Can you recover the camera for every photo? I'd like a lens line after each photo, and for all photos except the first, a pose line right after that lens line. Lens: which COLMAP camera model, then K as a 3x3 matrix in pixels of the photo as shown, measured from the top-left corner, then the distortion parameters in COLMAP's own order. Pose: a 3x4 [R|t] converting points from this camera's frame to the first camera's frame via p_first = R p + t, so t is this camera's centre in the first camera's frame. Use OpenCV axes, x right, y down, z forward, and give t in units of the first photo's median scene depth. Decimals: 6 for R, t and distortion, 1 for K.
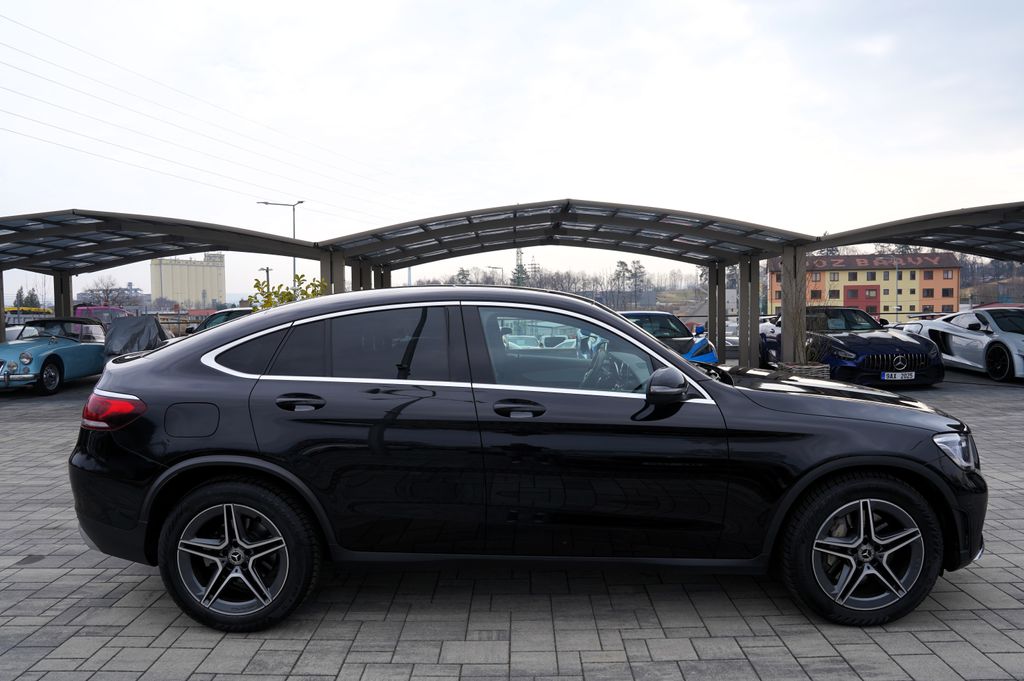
lens RADIAL K [[709.4, 0, 513.0], [0, 709.4, 293.7], [0, 0, 1]] dist [-0.092485, 0.054277]
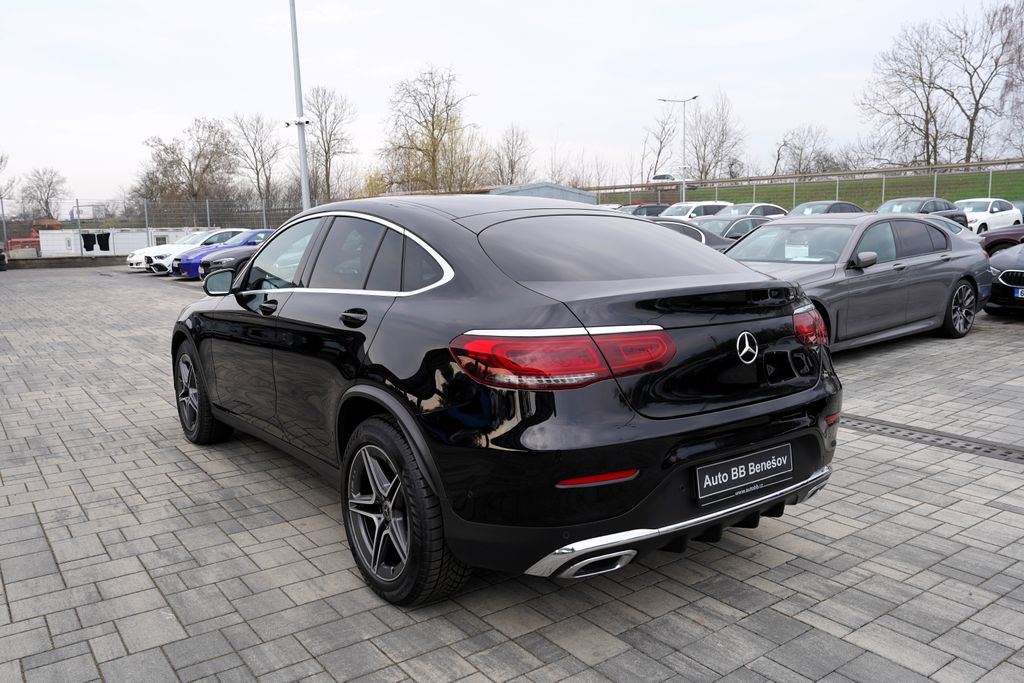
lens RADIAL K [[801.2, 0, 511.6], [0, 801.2, 329.4], [0, 0, 1]] dist [-0.064776, 0.077468]
pose [[-0.597564, -0.084504, 0.797356, -1.175839], [0.013138, 0.993266, 0.115113, 0.050401], [-0.801714, 0.079262, -0.592429, 1.910583]]
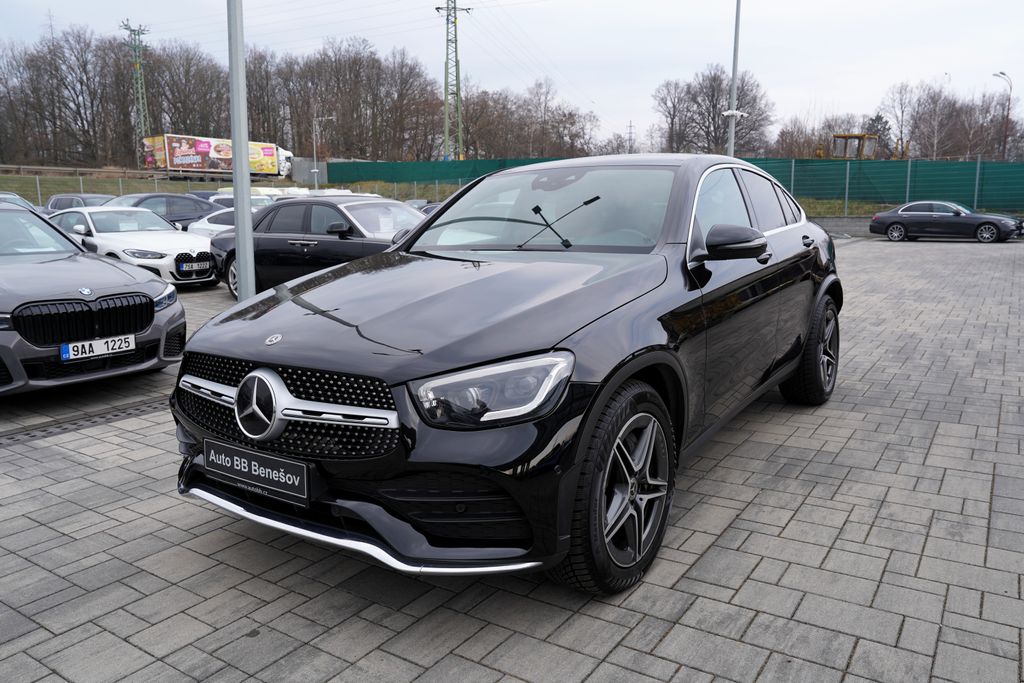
lens RADIAL K [[756.1, 0, 511.8], [0, 756.1, 325.4], [0, 0, 1]] dist [-0.081522, 0.073064]
pose [[-0.554905, 0.147119, -0.818802, 1.157221], [0.035390, 0.987523, 0.153450, 0.068880], [0.831161, 0.056172, -0.553188, 1.799951]]
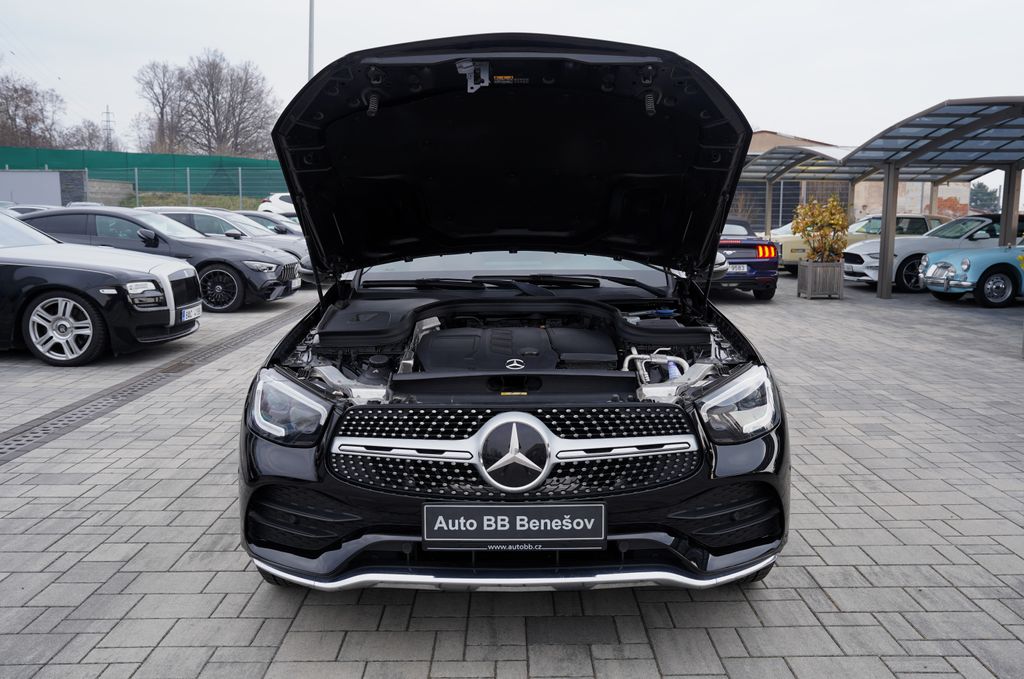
lens RADIAL K [[865.8, 0, 516.7], [0, 865.8, 322.9], [0, 0, 1]] dist [-0.090567, 0.164205]
pose [[0.017014, 0.136083, -0.990551, 1.441246], [0.007478, 0.990650, 0.136225, 0.031193], [0.999827, -0.009725, 0.015838, 1.203357]]
